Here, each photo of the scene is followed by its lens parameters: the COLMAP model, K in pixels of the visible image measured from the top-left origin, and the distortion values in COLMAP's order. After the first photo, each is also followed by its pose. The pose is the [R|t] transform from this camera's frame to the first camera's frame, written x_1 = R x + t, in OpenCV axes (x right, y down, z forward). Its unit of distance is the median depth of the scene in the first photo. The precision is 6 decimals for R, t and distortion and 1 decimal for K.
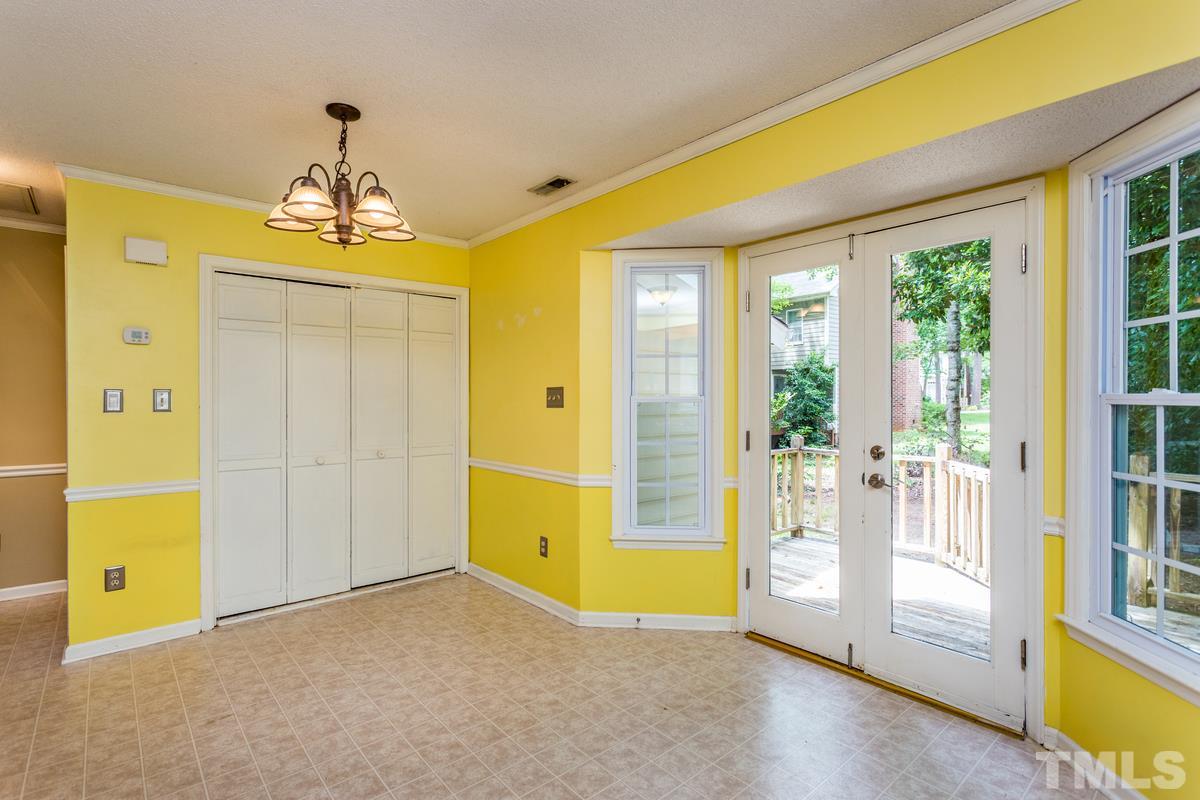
lens RADIAL K [[561.4, 0, 593.1], [0, 561.4, 399.5], [0, 0, 1]] dist [0.000812, 0.000328]
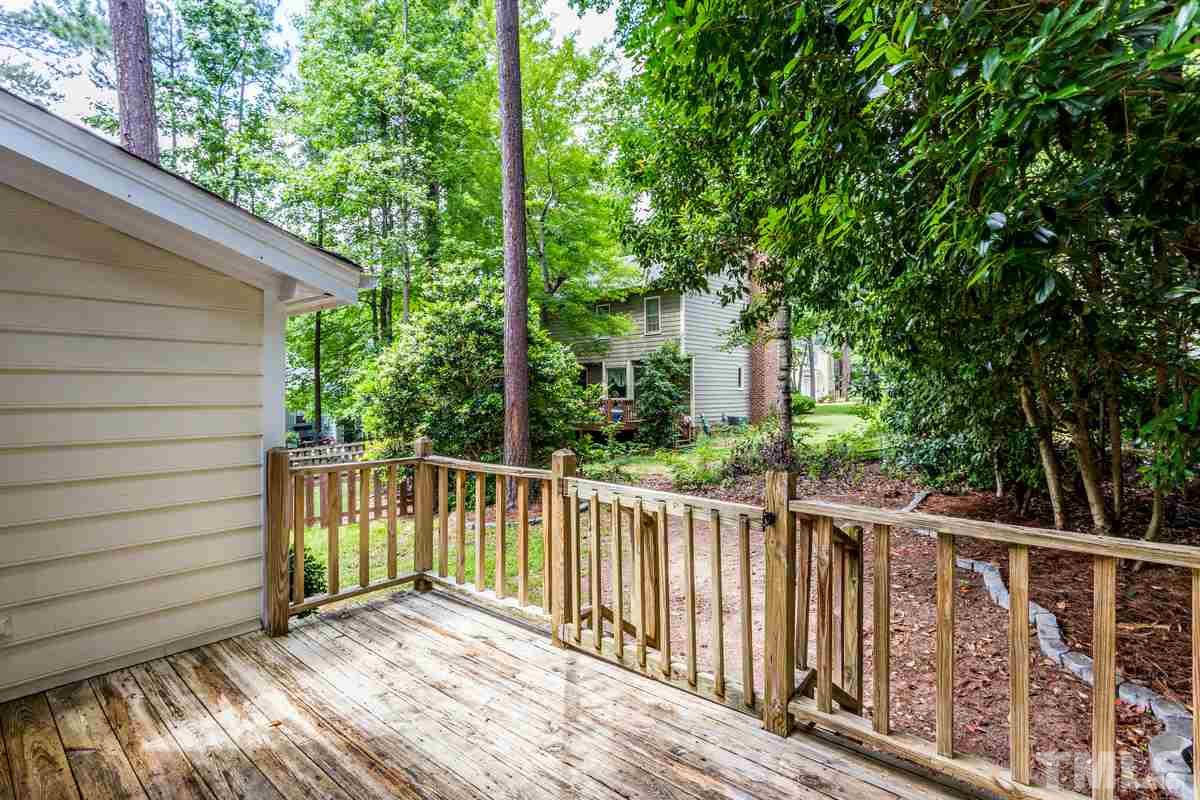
lens RADIAL K [[561.4, 0, 600.1], [0, 561.4, 393.9], [0, 0, 1]] dist [0.000812, 0.000328]
pose [[0.986779, -0.005893, 0.161967, 0.132977], [0.006183, 0.999980, -0.001285, 0.004040], [-0.161957, 0.002269, 0.986795, 0.088748]]
